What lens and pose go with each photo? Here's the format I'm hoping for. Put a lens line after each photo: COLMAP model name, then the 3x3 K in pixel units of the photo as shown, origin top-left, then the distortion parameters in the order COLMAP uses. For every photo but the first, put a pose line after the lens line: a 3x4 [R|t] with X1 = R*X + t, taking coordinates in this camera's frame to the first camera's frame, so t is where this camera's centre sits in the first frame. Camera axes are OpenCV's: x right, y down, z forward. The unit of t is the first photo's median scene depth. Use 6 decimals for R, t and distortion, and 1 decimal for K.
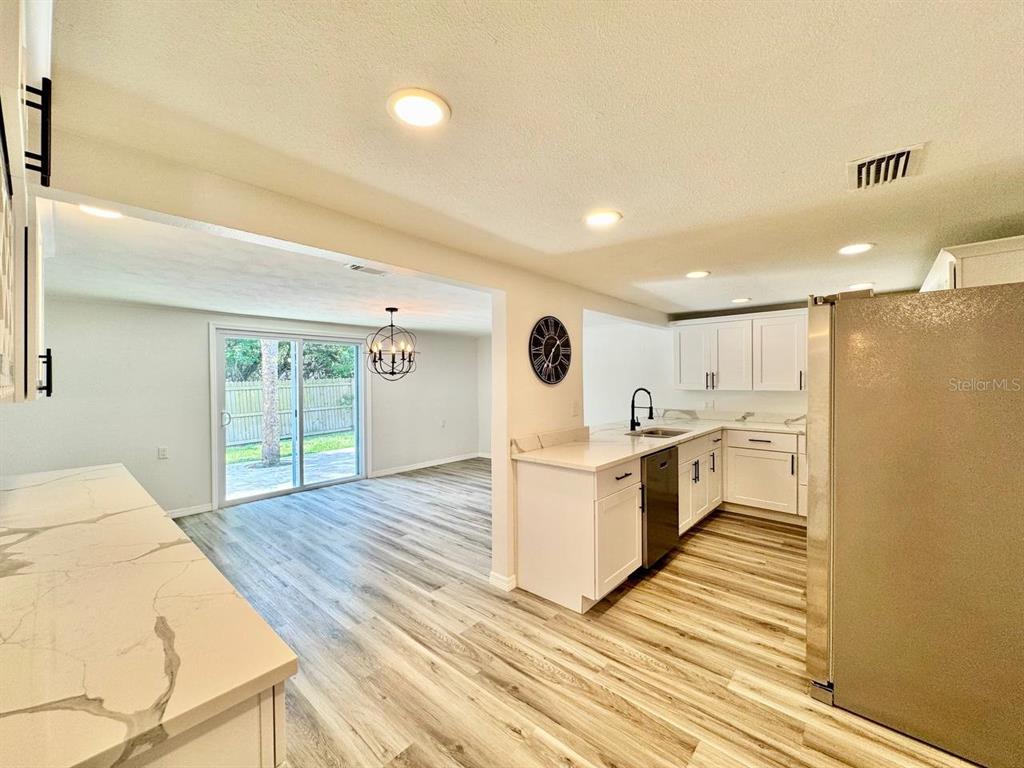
lens RADIAL K [[410.3, 0, 509.2], [0, 410.3, 378.7], [0, 0, 1]] dist [0.000936, -0.000012]
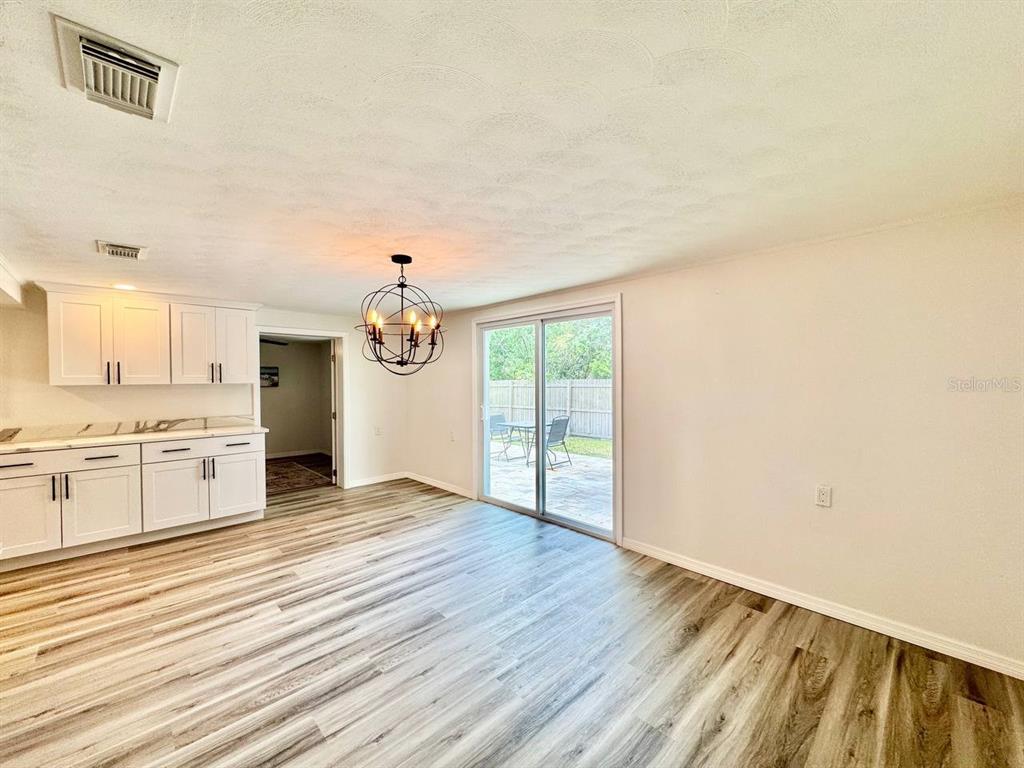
lens RADIAL K [[410.3, 0, 508.3], [0, 410.3, 389.2], [0, 0, 1]] dist [0.000936, -0.000012]
pose [[-0.080550, 0.037279, -0.996053, 0.448004], [0.006806, 0.999298, 0.036850, 0.004498], [0.996727, -0.003811, -0.080747, 1.738411]]
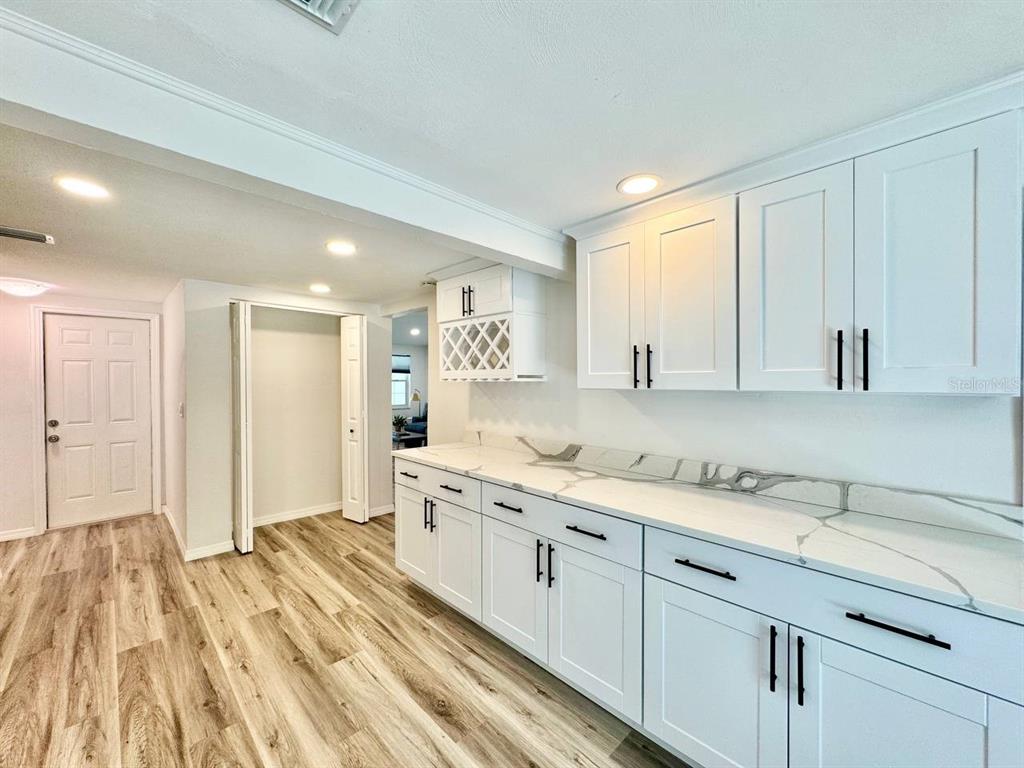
lens RADIAL K [[410.3, 0, 511.2], [0, 410.3, 382.7], [0, 0, 1]] dist [0.000936, -0.000012]
pose [[-0.997822, 0.011475, 0.064965, -0.457700], [0.011670, 0.999928, 0.002621, 0.013406], [-0.064930, 0.003374, -0.997884, 1.151083]]
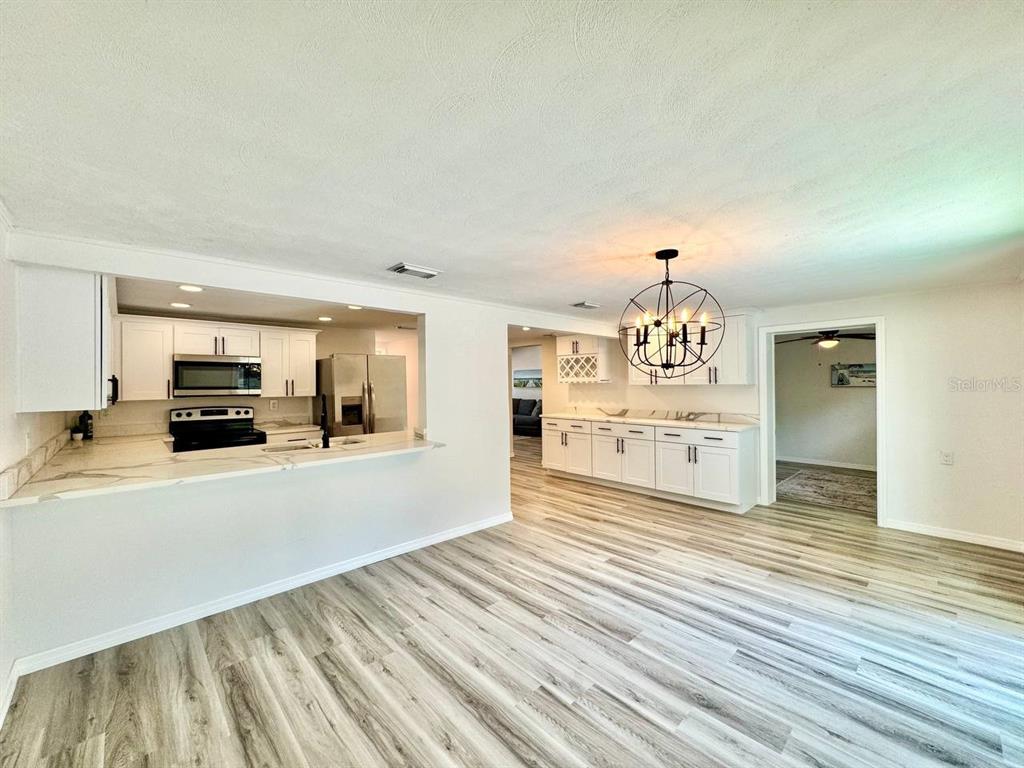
lens RADIAL K [[410.3, 0, 512.6], [0, 410.3, 379.2], [0, 0, 1]] dist [0.000936, -0.000012]
pose [[-0.996006, 0.025203, 0.085651, -0.171529], [0.024242, 0.999631, -0.012244, 0.010681], [-0.085928, -0.010119, -0.996250, 2.289763]]
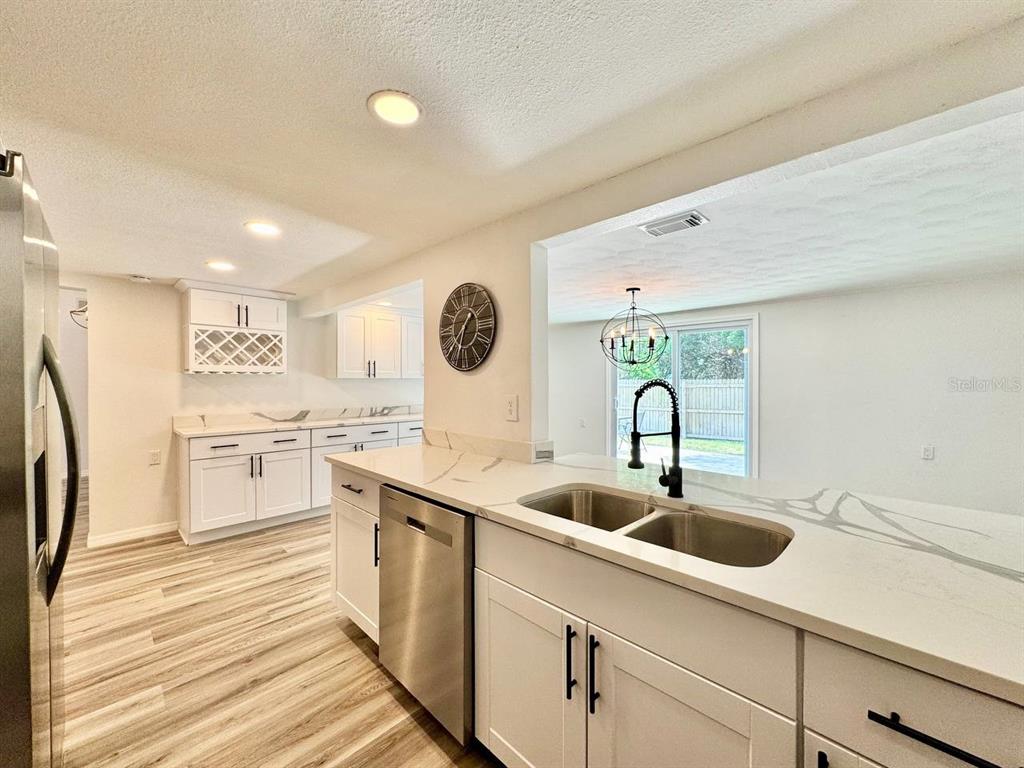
lens RADIAL K [[410.3, 0, 510.0], [0, 410.3, 378.2], [0, 0, 1]] dist [0.000936, -0.000012]
pose [[-0.049813, 0.003670, -0.998752, 0.873318], [0.003030, 0.999989, 0.003523, 0.023311], [0.998754, -0.002851, -0.049823, 1.126125]]
